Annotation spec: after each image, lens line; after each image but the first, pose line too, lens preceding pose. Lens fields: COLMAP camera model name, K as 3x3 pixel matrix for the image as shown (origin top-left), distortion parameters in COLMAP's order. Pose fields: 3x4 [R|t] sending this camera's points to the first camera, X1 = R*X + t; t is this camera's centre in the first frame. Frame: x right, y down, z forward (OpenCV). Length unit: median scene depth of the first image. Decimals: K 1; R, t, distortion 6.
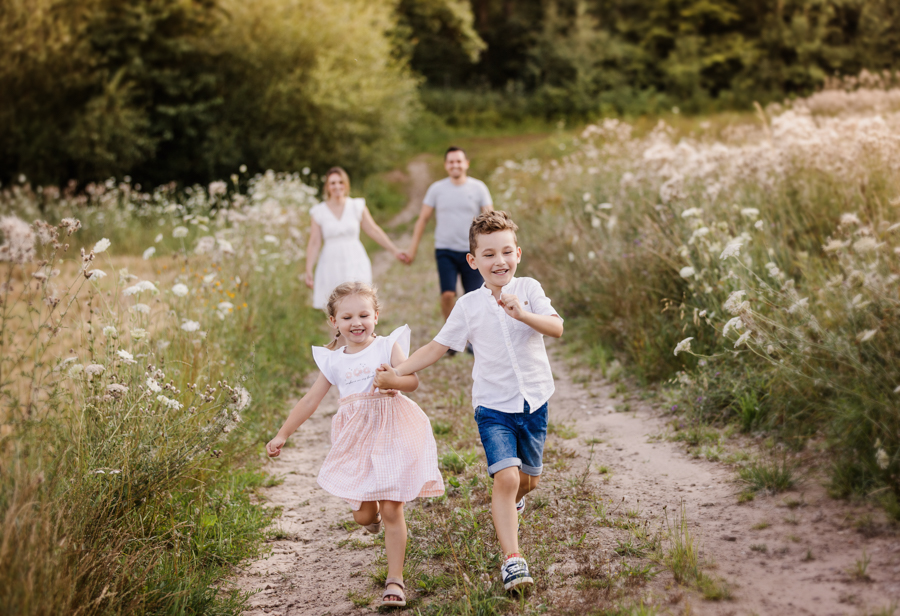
lens RADIAL K [[2086.3, 0, 449.5], [0, 2086.3, 308.0], [0, 0, 1]] dist [-0.049687, 0.000000]
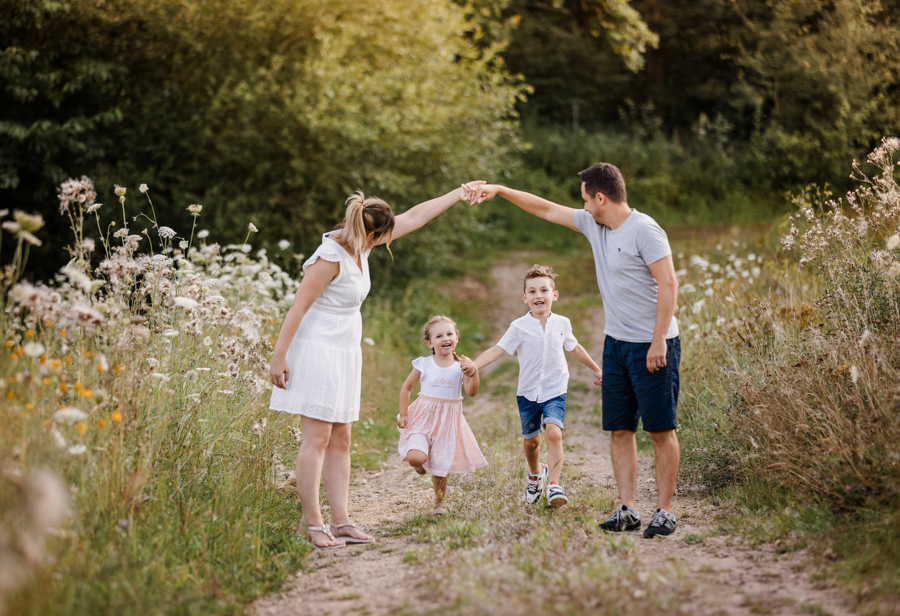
lens RADIAL K [[3461.9, 0, 450.3], [0, 3461.9, 308.0], [0, 0, 1]] dist [-0.131539, 0.000000]
pose [[0.998878, 0.036562, -0.030089, -0.004948], [-0.039892, 0.992120, -0.118774, 0.039880], [0.025509, 0.119841, 0.992465, 0.193678]]
